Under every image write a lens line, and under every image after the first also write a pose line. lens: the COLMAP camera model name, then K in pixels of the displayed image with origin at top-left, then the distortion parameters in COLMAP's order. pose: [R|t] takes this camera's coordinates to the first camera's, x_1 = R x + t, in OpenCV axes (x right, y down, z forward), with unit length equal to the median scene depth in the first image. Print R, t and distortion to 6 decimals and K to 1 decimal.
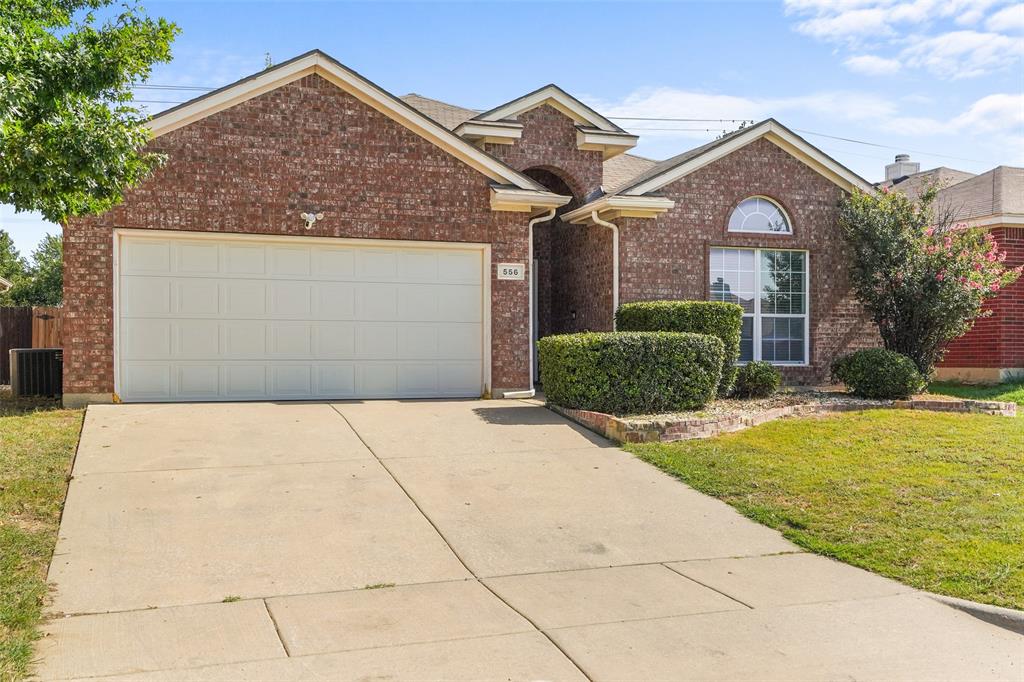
lens RADIAL K [[1104.5, 0, 514.7], [0, 1104.5, 365.2], [0, 0, 1]] dist [0.168680, -0.006151]
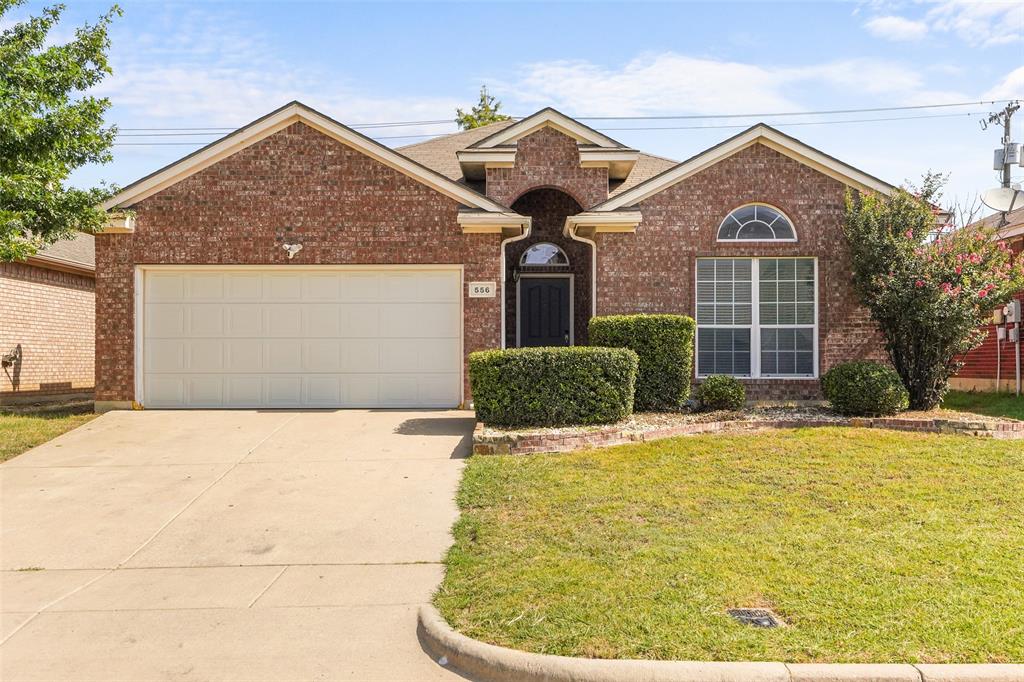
lens RADIAL K [[1104.5, 0, 514.7], [0, 1104.5, 365.2], [0, 0, 1]] dist [0.168680, -0.006151]
pose [[0.927759, 0.000364, -0.373181, 0.427613], [-0.000629, 1.000000, -0.000588, -0.011747], [0.373180, 0.000780, 0.927759, 0.027577]]
